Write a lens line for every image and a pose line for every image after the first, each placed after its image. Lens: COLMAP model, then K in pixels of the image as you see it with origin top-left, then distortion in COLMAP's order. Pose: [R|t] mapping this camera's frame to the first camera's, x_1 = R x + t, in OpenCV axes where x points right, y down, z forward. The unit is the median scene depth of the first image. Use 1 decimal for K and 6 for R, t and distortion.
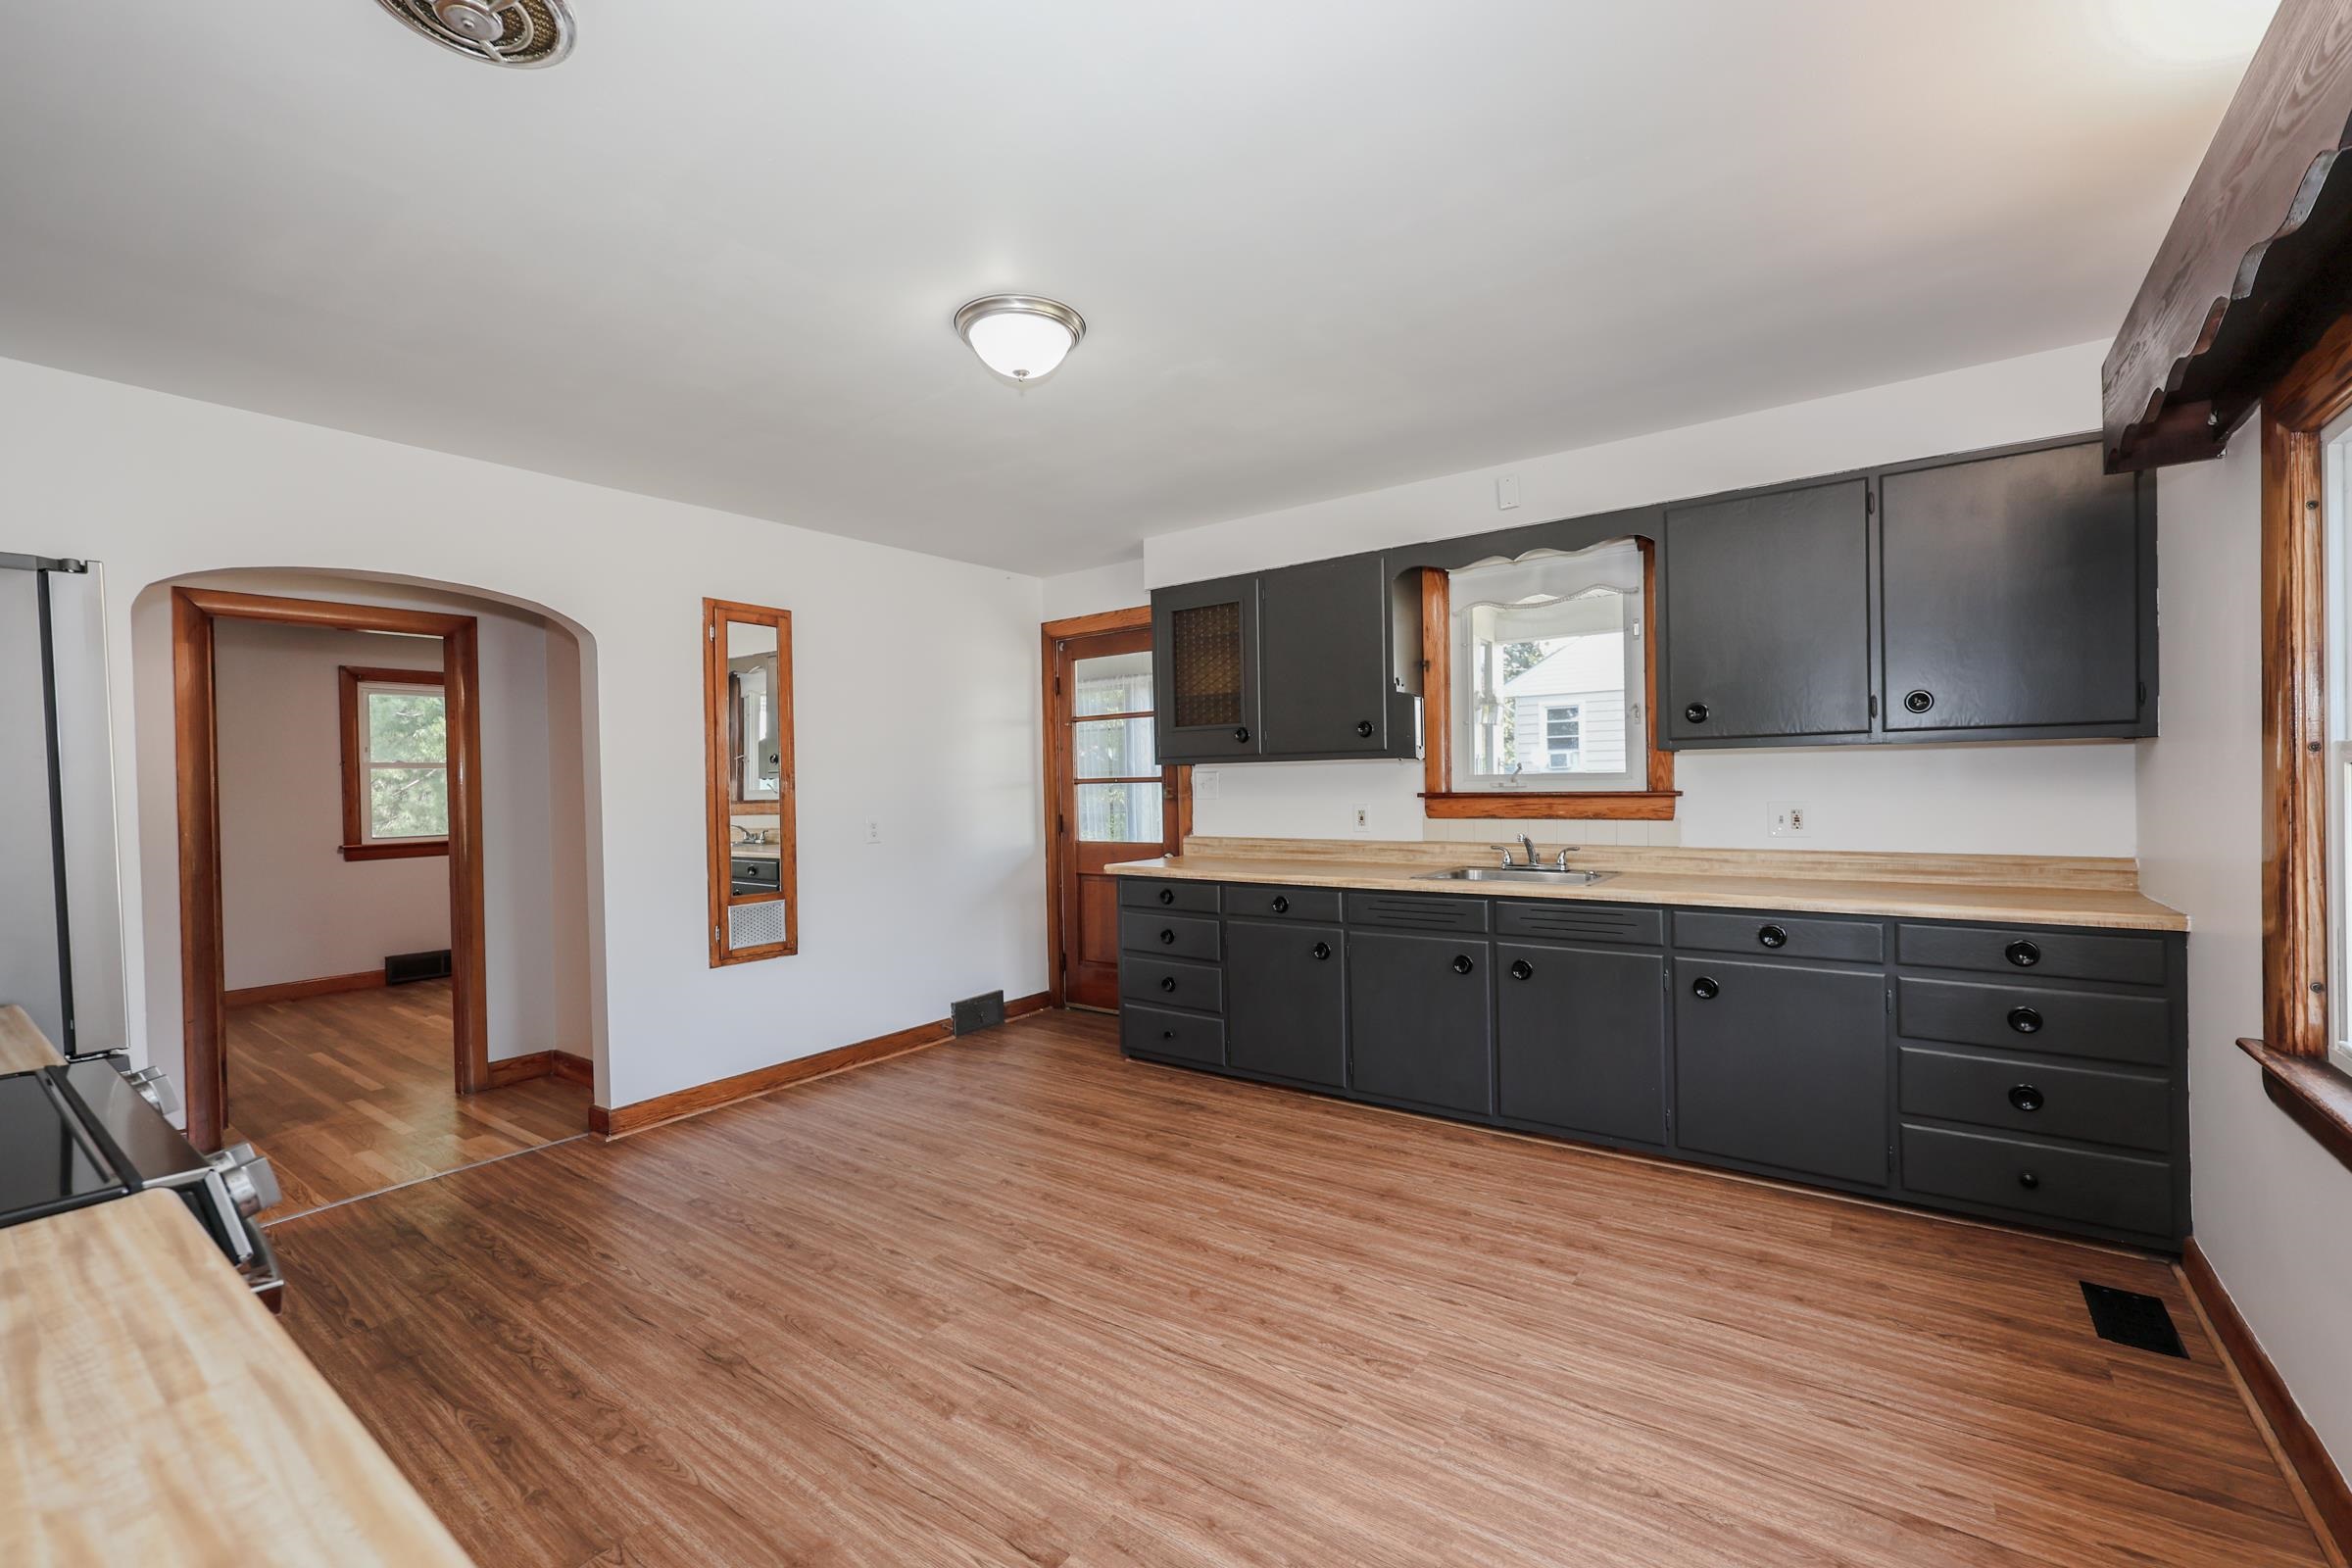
lens RADIAL K [[962.9, 0, 1177.7], [0, 962.9, 787.0], [0, 0, 1]] dist [-0.002585, -0.000169]
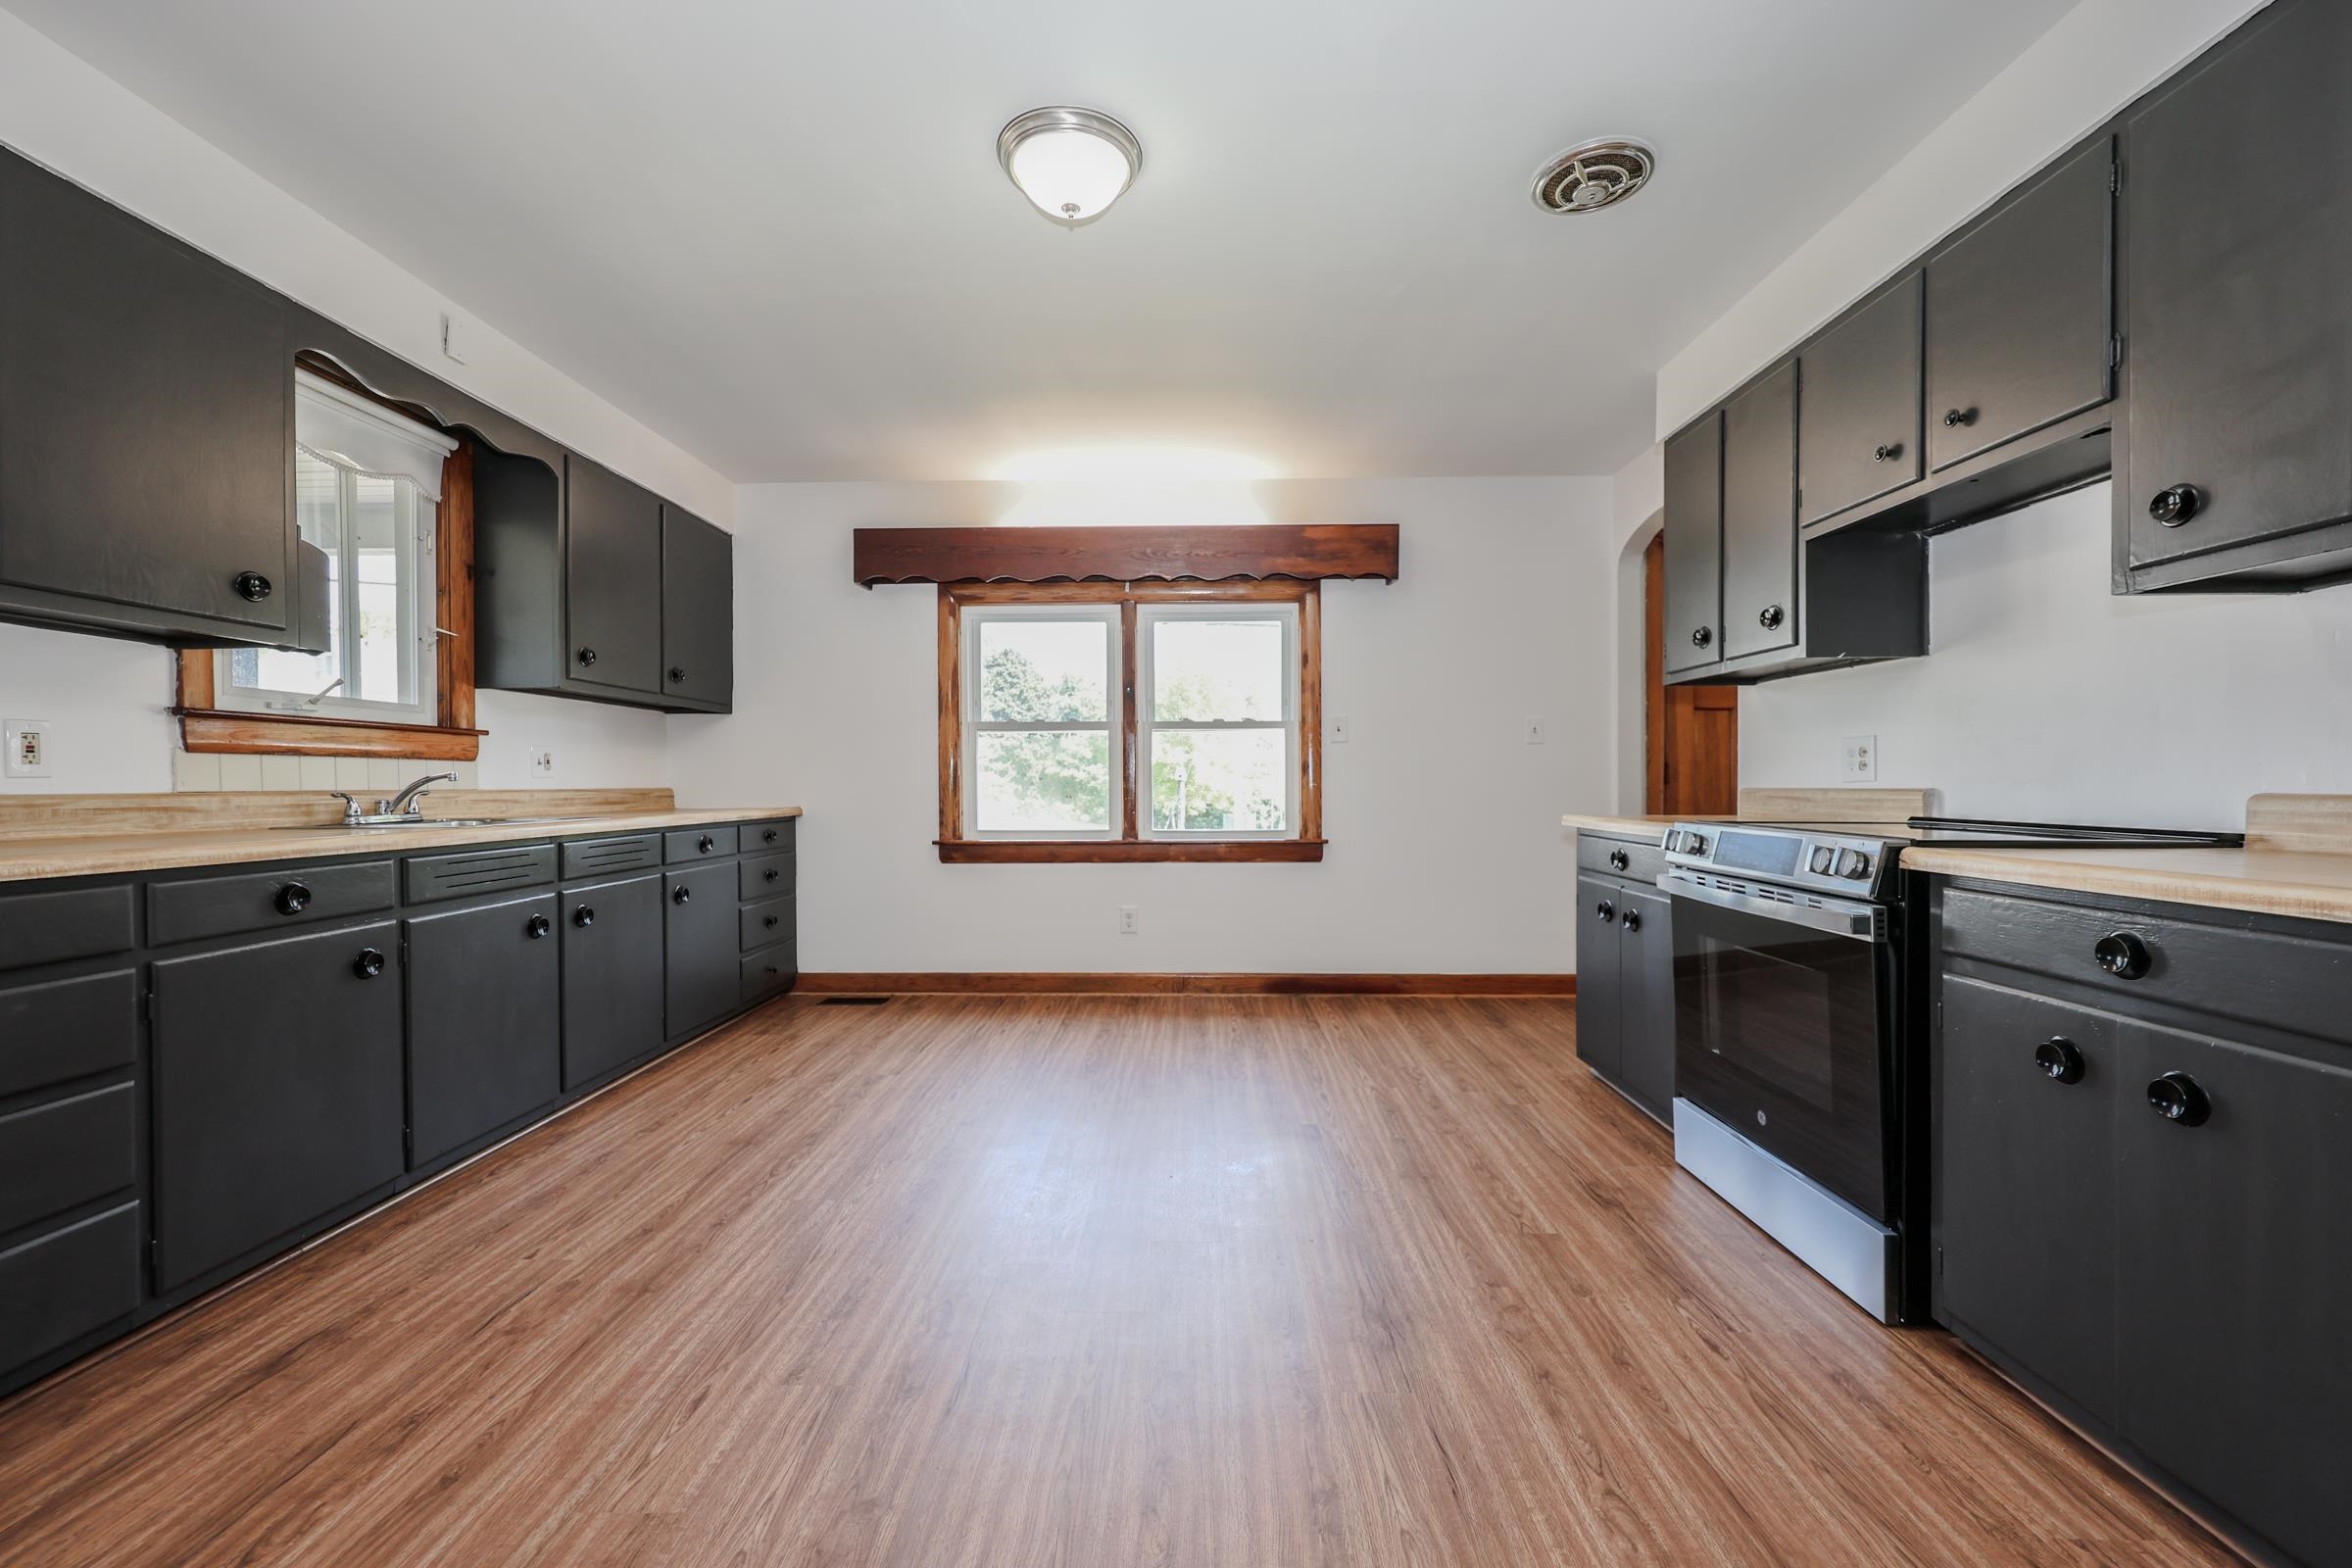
lens RADIAL K [[962.9, 0, 1177.7], [0, 962.9, 787.0], [0, 0, 1]] dist [-0.002585, -0.000169]
pose [[-0.579221, 0.022165, 0.814869, -0.722533], [0.023868, 0.999663, -0.010226, 0.096443], [-0.814821, 0.013526, -0.579555, 1.107811]]
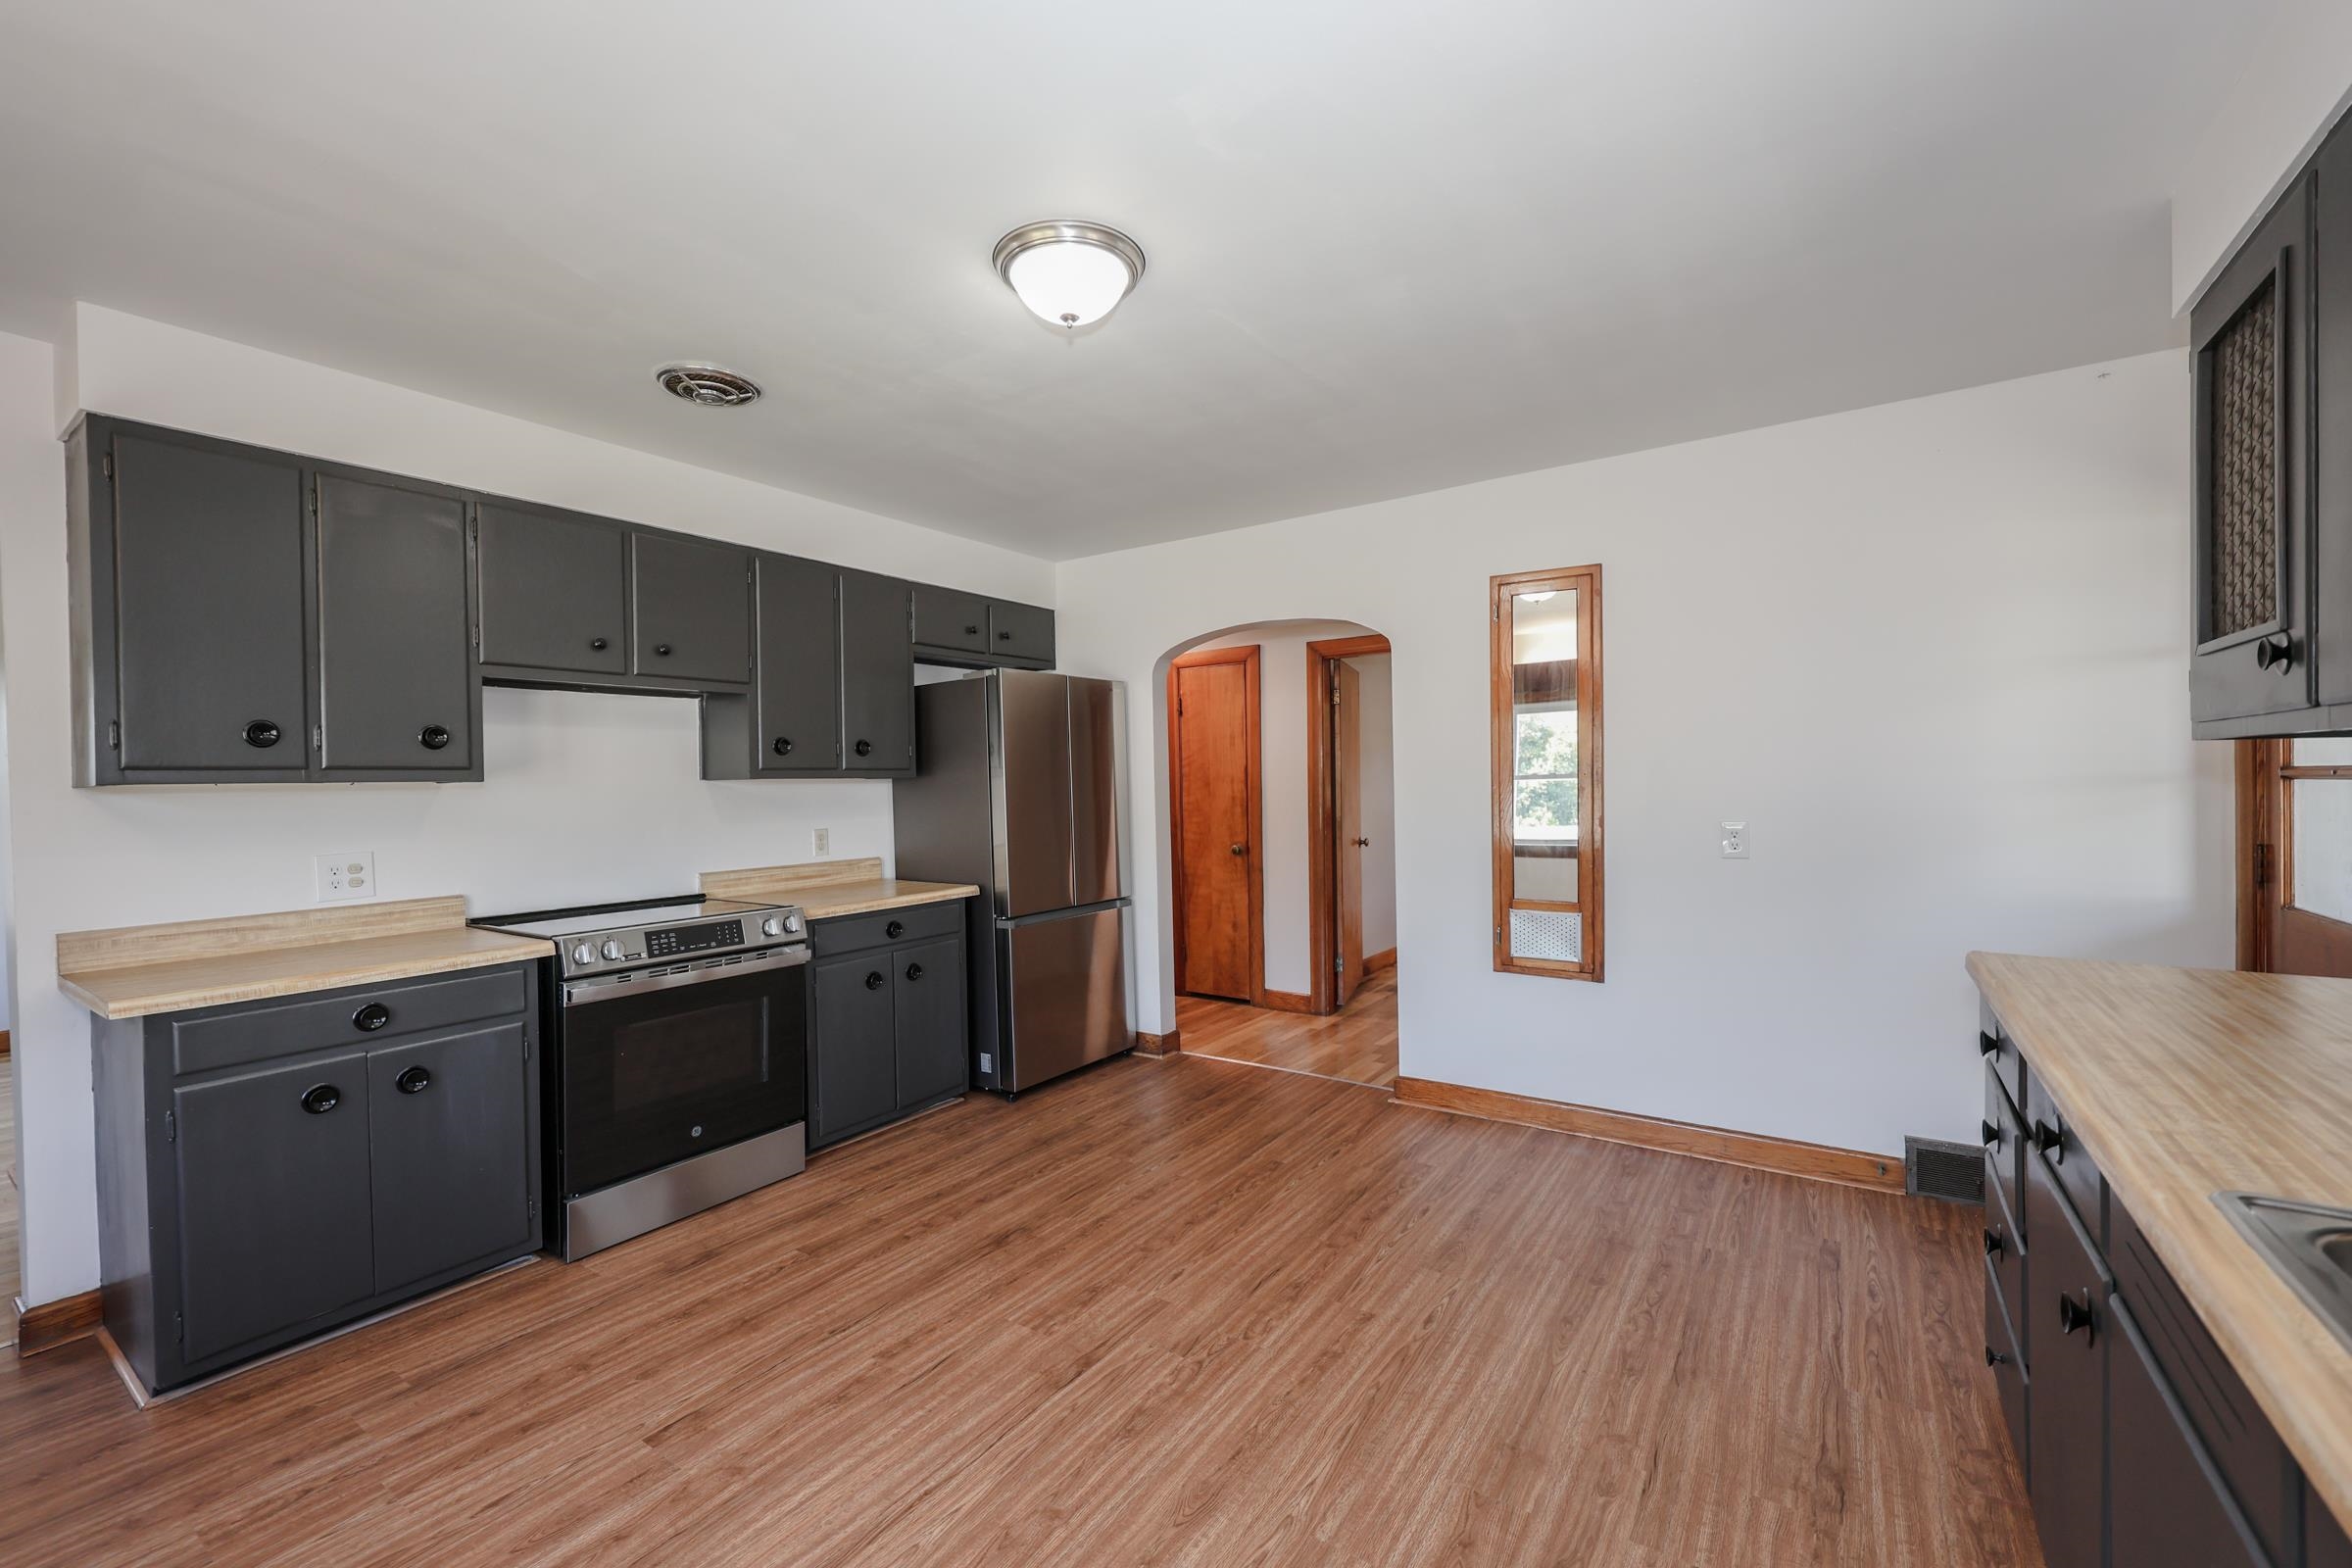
lens RADIAL K [[968.1, 0, 1162.6], [0, 968.1, 789.5], [0, 0, 1]] dist [-0.000501, 0.000190]
pose [[0.036793, 0.032581, -0.998792, 0.544775], [0.008612, 0.999421, 0.032919, -0.026279], [0.999286, -0.009813, 0.036491, 0.801323]]
